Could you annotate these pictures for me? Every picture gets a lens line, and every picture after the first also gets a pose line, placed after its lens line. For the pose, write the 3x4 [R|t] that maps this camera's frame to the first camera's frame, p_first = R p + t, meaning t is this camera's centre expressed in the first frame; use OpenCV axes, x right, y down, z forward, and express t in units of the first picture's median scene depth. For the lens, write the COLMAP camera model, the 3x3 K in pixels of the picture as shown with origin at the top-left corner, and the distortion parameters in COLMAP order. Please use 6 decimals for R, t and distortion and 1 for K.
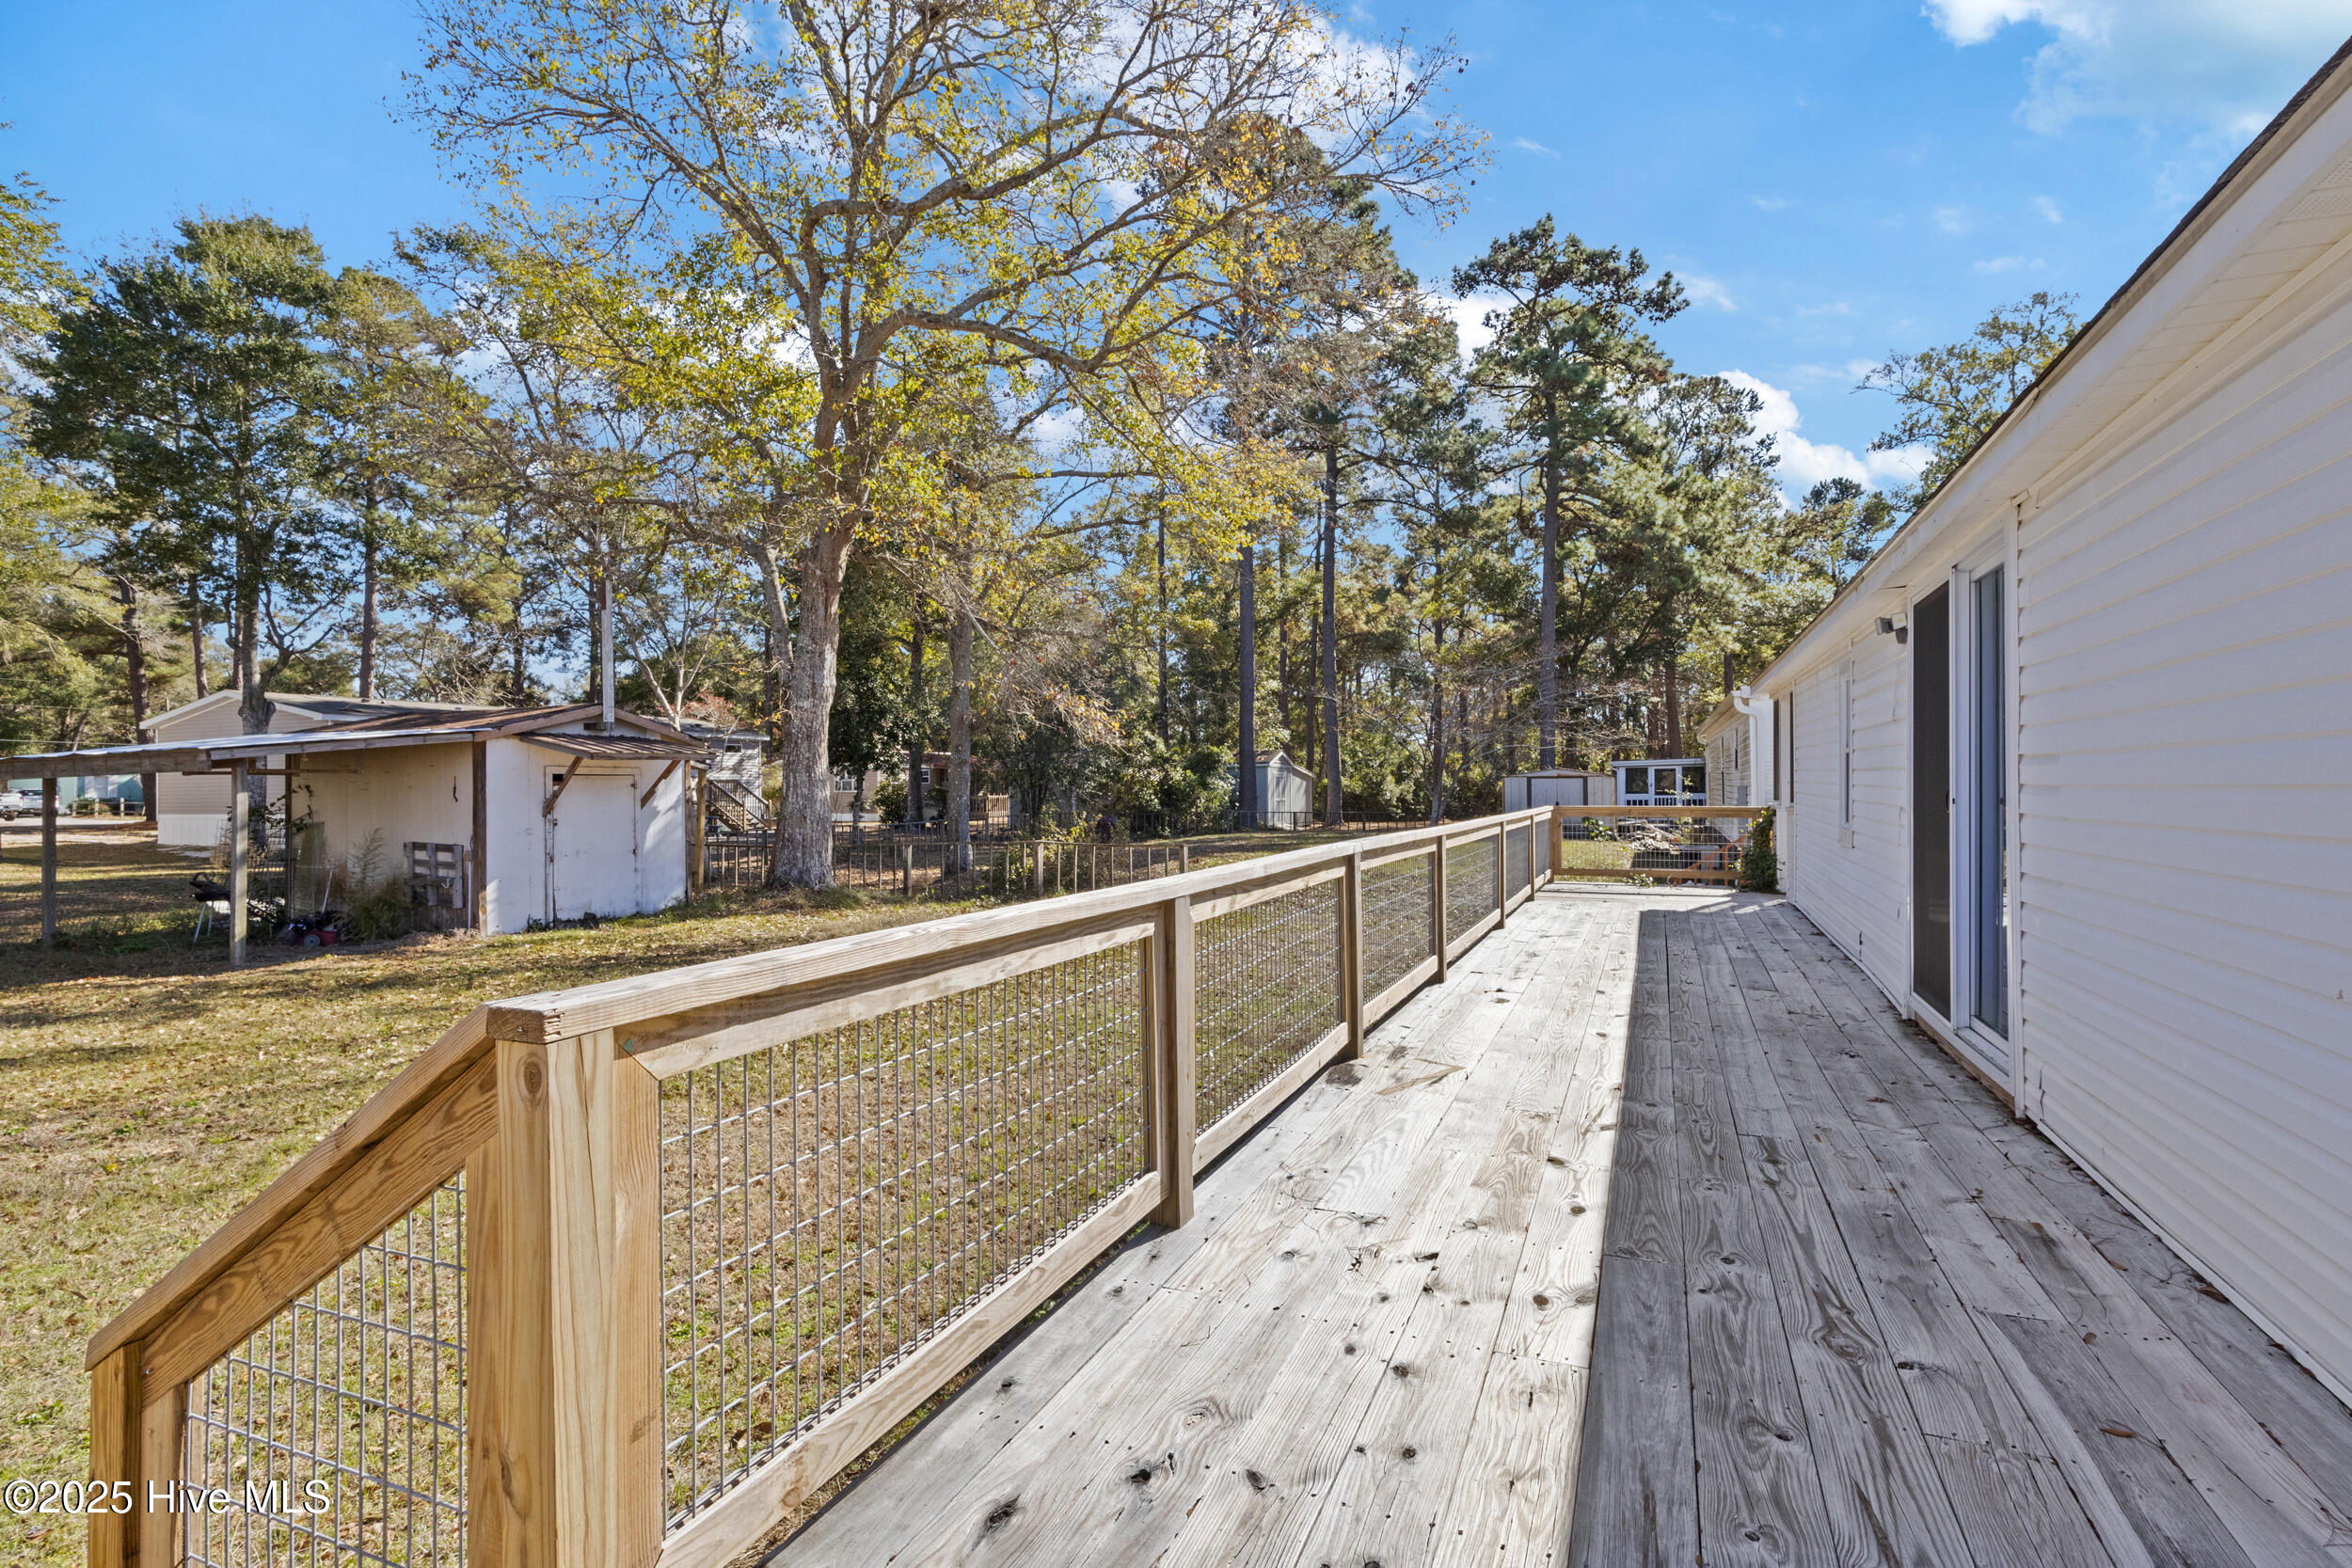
lens RADIAL K [[1091.2, 0, 1178.3], [0, 1091.2, 735.8], [0, 0, 1]] dist [0.000309, -0.000353]
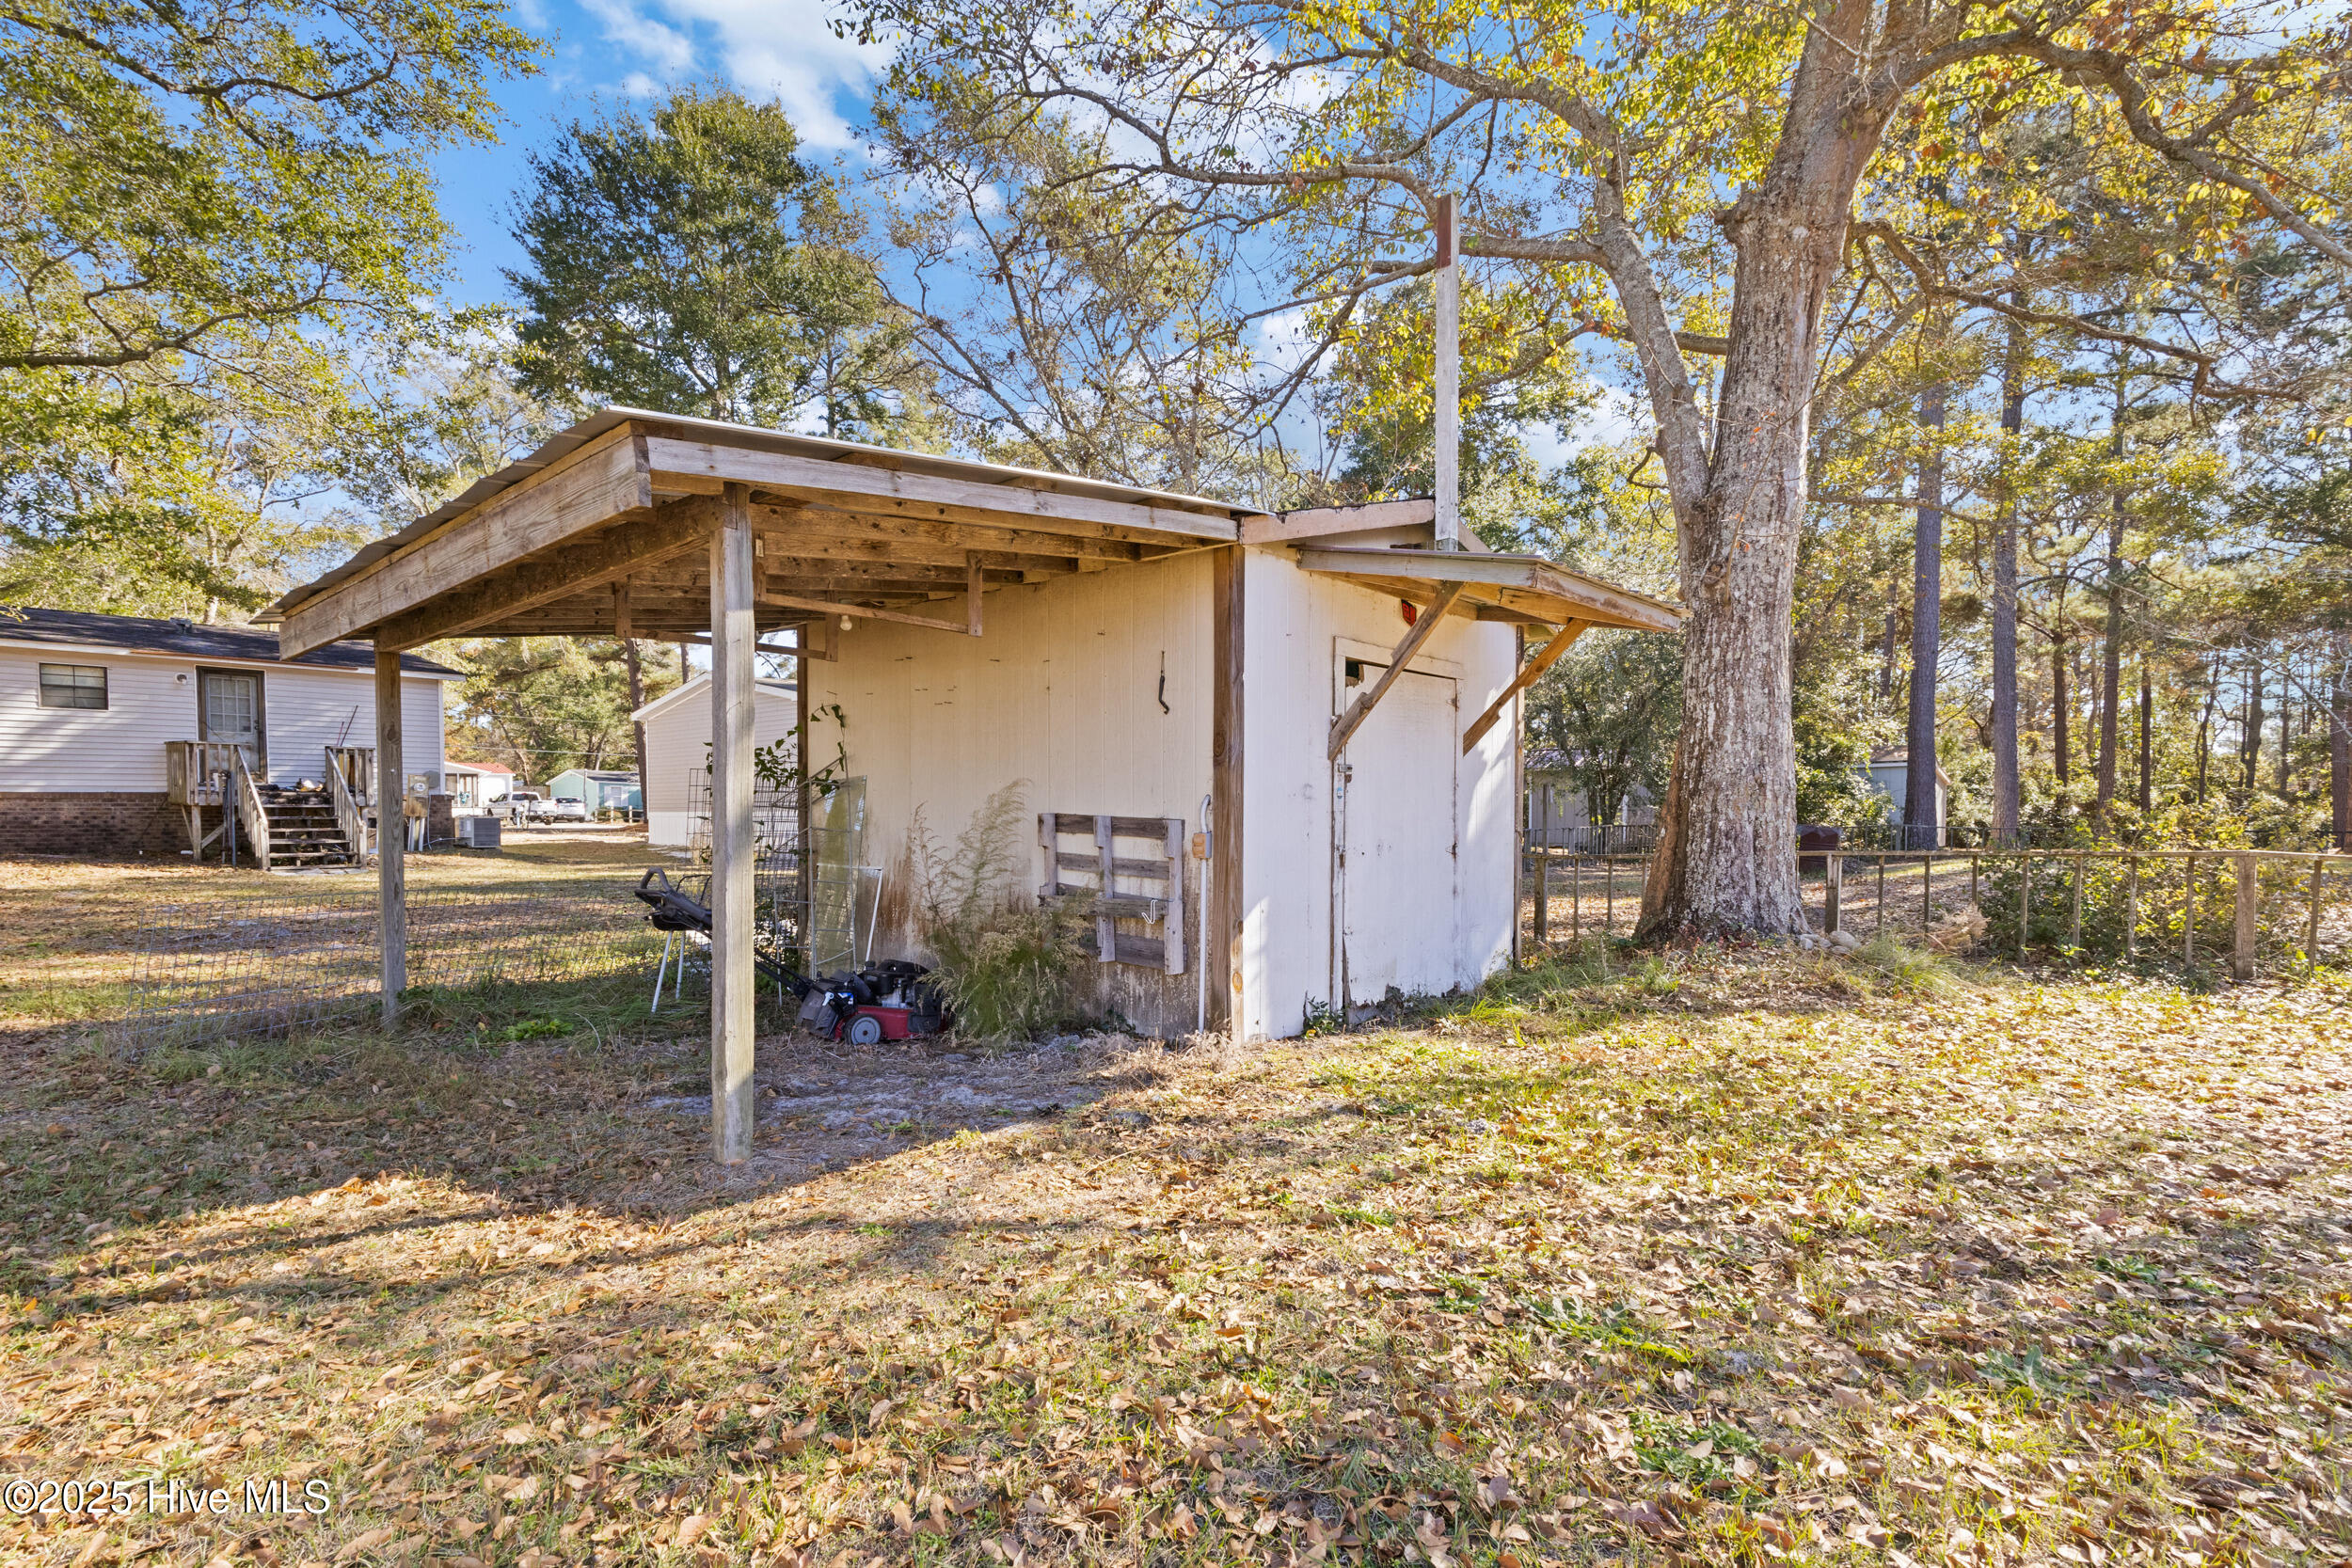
lens RADIAL K [[1121.3, 0, 1176.0], [0, 1121.3, 784.0], [0, 0, 1]] dist [0.001259, 0.000090]
pose [[0.947736, 0.001442, -0.319052, -0.500954], [0.004832, 0.999810, 0.018873, 0.075681], [0.319019, -0.019428, 0.947549, 0.578959]]
